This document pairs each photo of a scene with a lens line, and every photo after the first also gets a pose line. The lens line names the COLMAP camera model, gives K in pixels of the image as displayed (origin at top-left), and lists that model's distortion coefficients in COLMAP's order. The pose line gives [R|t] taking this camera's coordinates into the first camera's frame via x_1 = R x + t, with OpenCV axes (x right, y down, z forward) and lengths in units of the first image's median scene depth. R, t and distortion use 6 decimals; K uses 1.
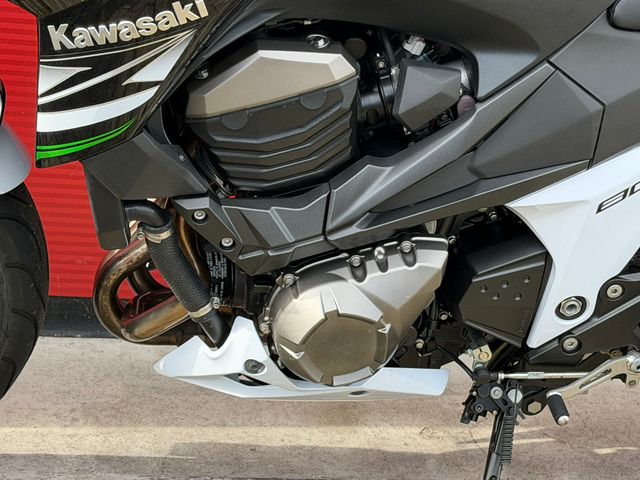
lens RADIAL K [[1570.9, 0, 353.4], [0, 1570.9, 222.4], [0, 0, 1]] dist [0.110112, 0.560012]
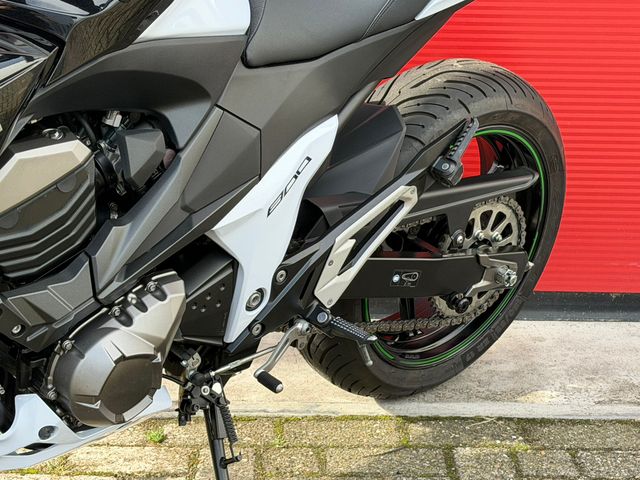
lens RADIAL K [[1447.3, 0, 321.0], [0, 1447.3, 247.6], [0, 0, 1]] dist [0.162609, -0.239224]
pose [[0.830582, -0.287423, 0.476993, -0.366526], [0.292729, 0.953976, 0.065116, -0.045365], [-0.473755, 0.085546, 0.876492, -0.013594]]
